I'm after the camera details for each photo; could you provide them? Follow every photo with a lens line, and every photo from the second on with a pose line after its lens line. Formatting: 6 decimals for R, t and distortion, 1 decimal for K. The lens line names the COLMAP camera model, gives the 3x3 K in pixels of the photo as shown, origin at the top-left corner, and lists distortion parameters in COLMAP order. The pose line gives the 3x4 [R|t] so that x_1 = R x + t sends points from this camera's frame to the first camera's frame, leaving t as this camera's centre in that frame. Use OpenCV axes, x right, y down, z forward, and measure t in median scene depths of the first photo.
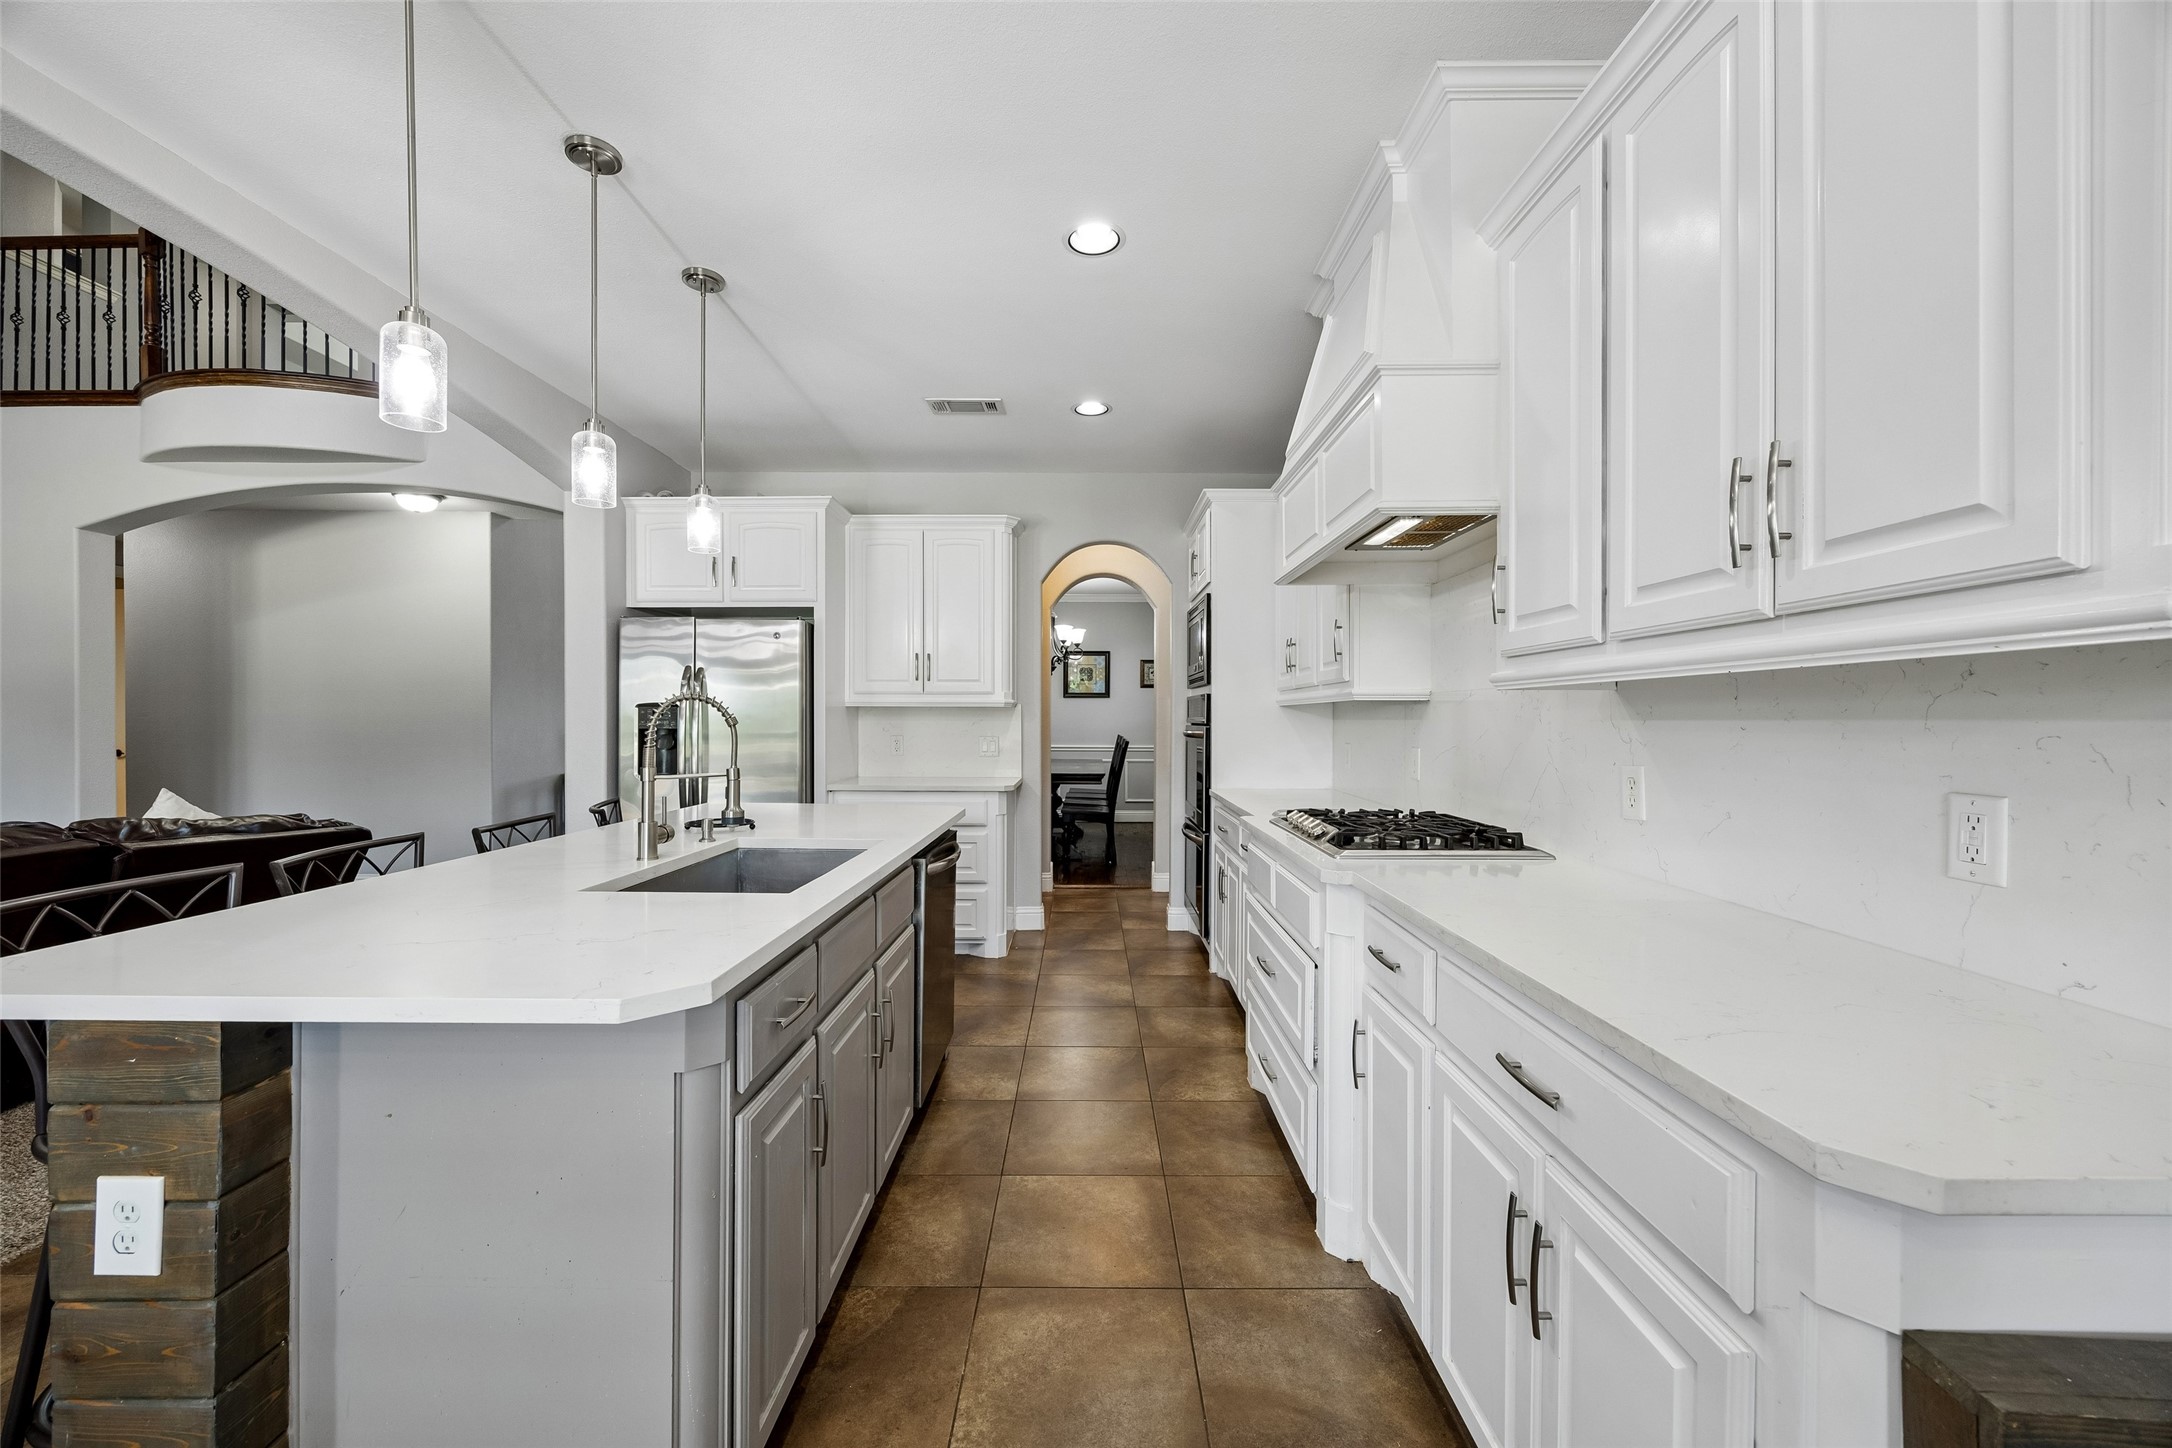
lens RADIAL K [[827.5, 0, 1086.0], [0, 827.5, 724.0], [0, 0, 1]] dist [-0.001232, -0.000146]
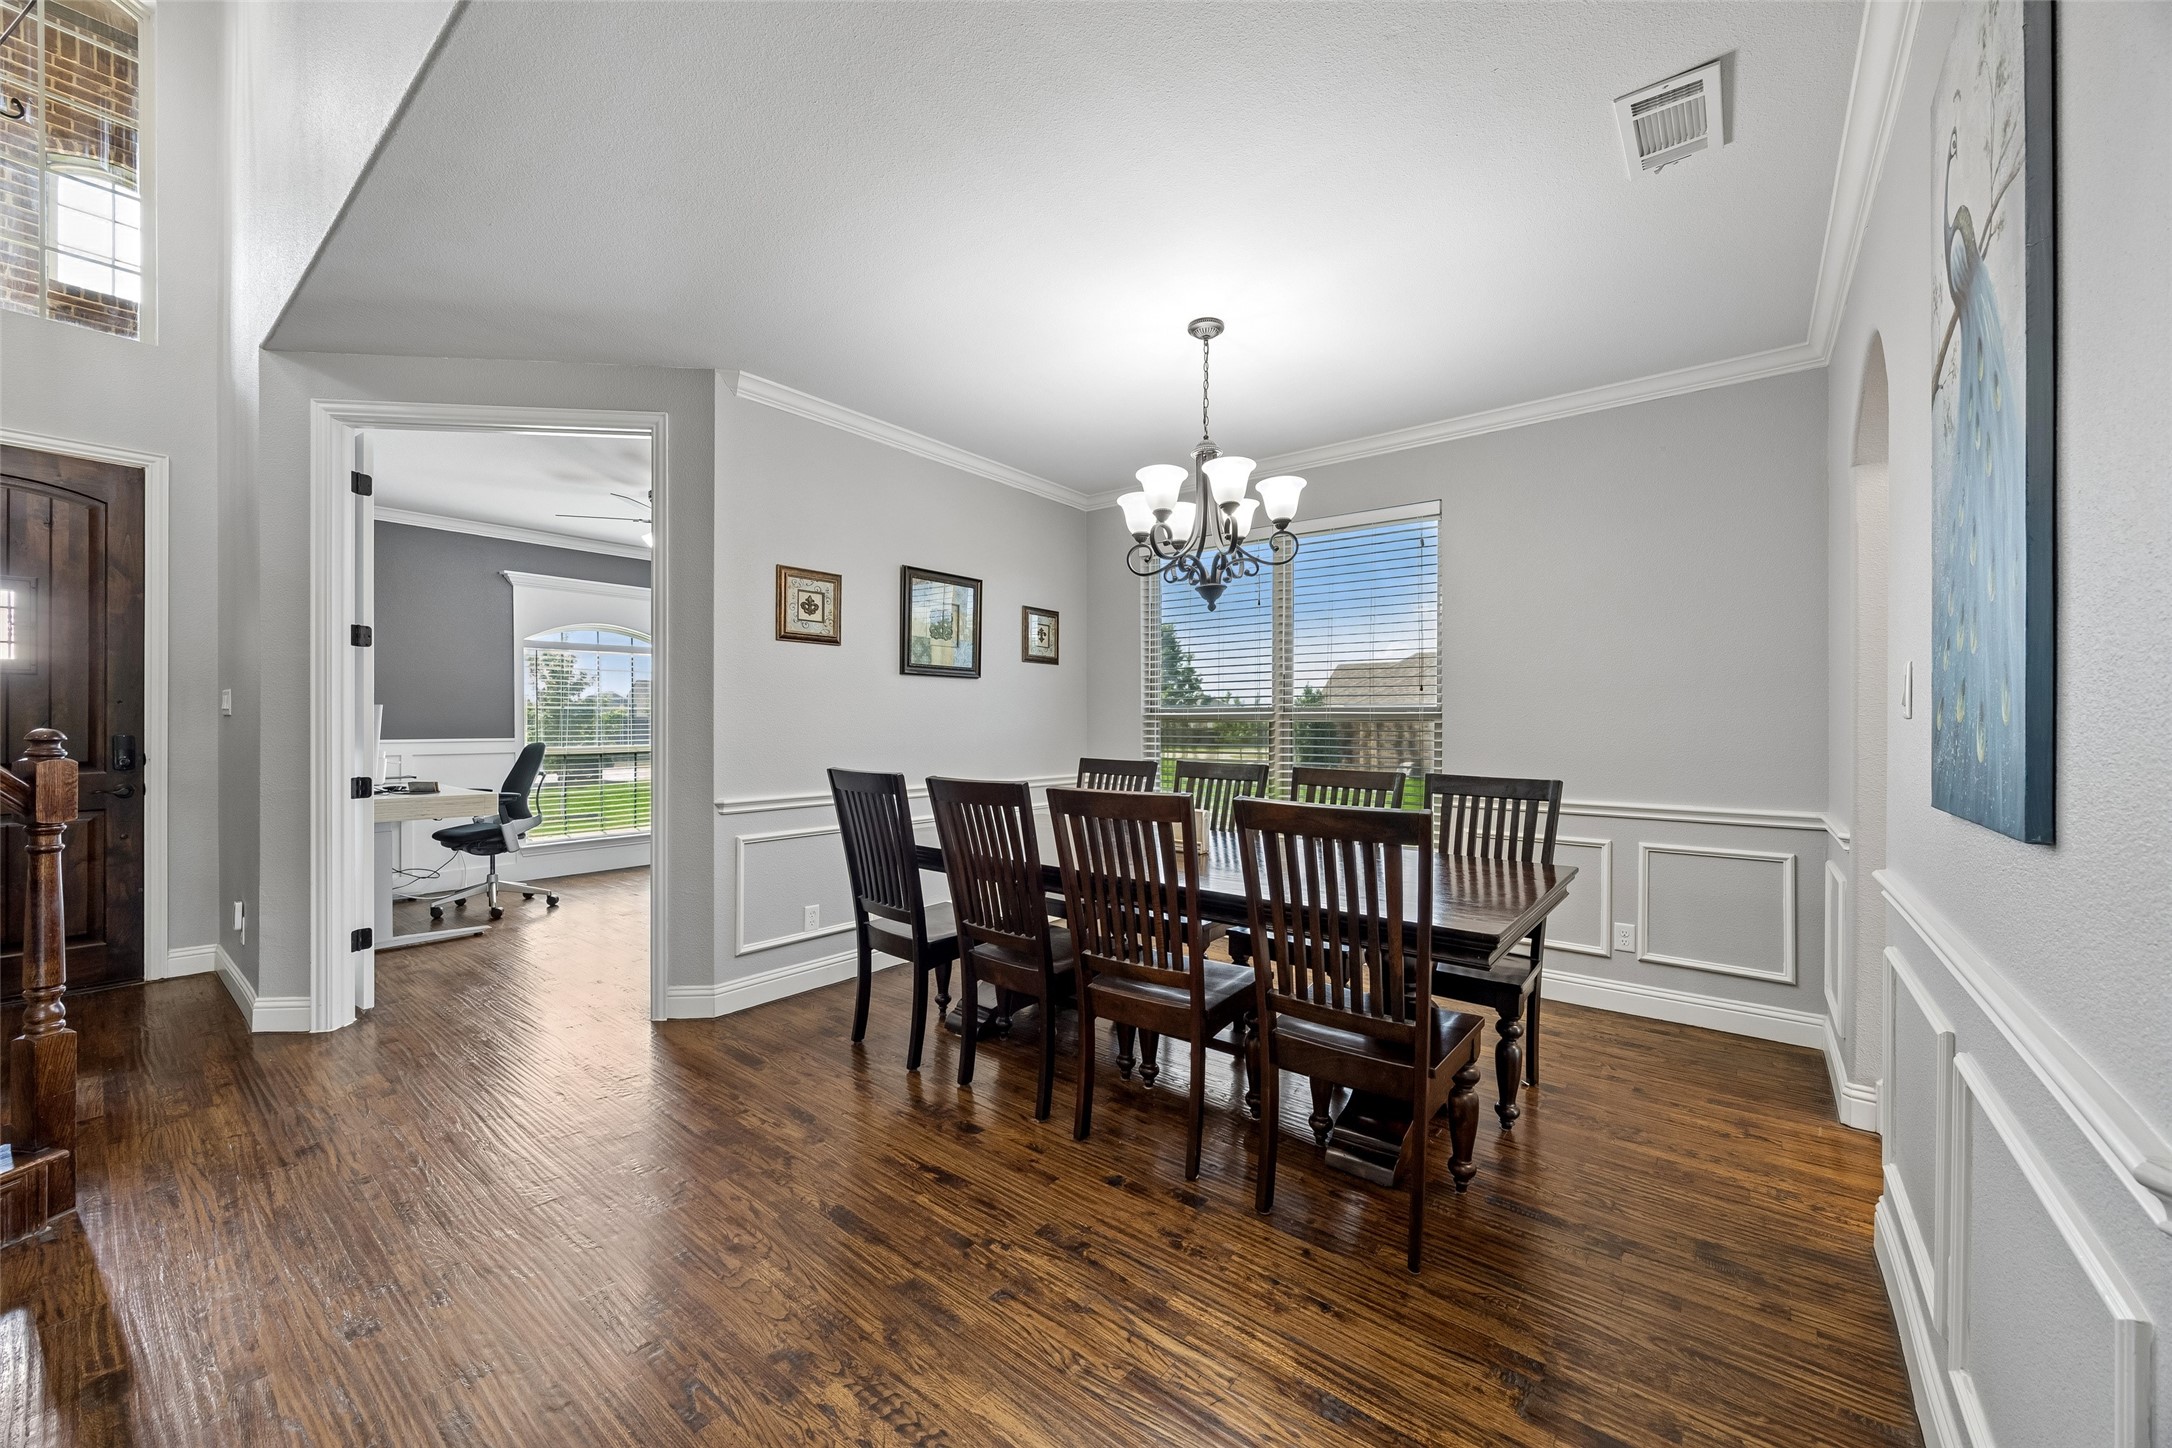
lens RADIAL K [[827.5, 0, 1086.0], [0, 827.5, 724.0], [0, 0, 1]] dist [-0.001232, -0.000146]
pose [[0.620964, 0.000641, 0.783839, -0.740689], [0.005368, 0.999973, -0.005070, -0.007515], [-0.783821, 0.007356, 0.620943, 1.593425]]
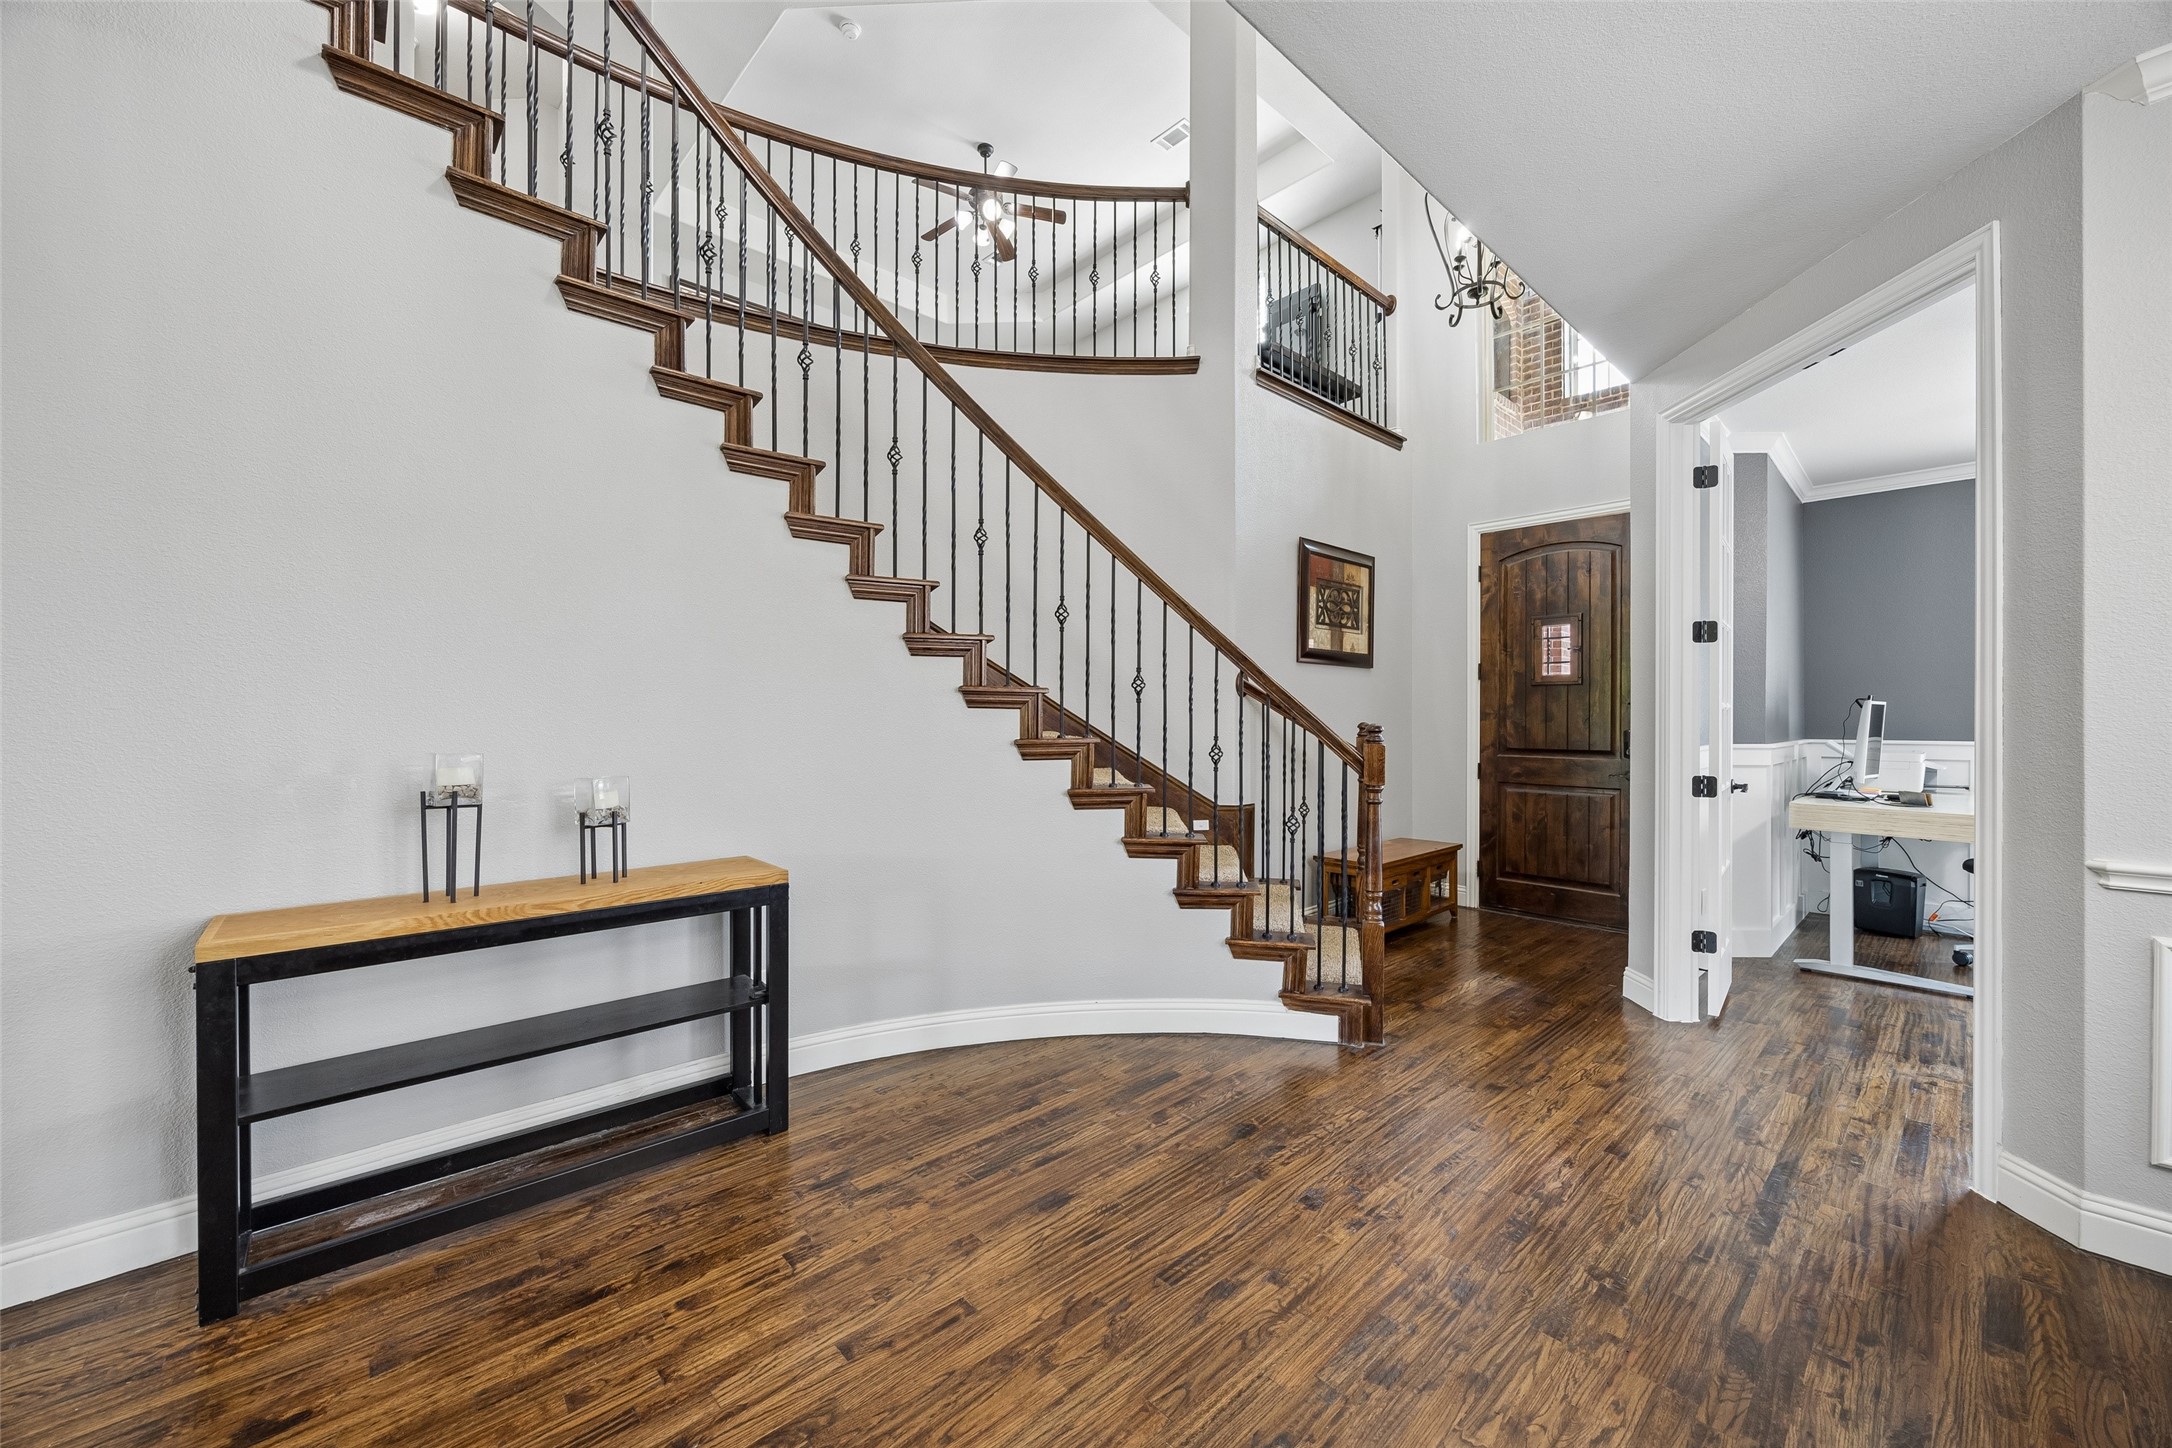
lens RADIAL K [[826.2, 0, 1077.6], [0, 826.2, 718.8], [0, 0, 1]] dist [-0.002025, -0.000742]
pose [[0.680380, 0.004512, -0.732846, -0.351025], [-0.011341, 0.999926, -0.004373, -0.007946], [0.732772, 0.011286, 0.680381, 1.676507]]
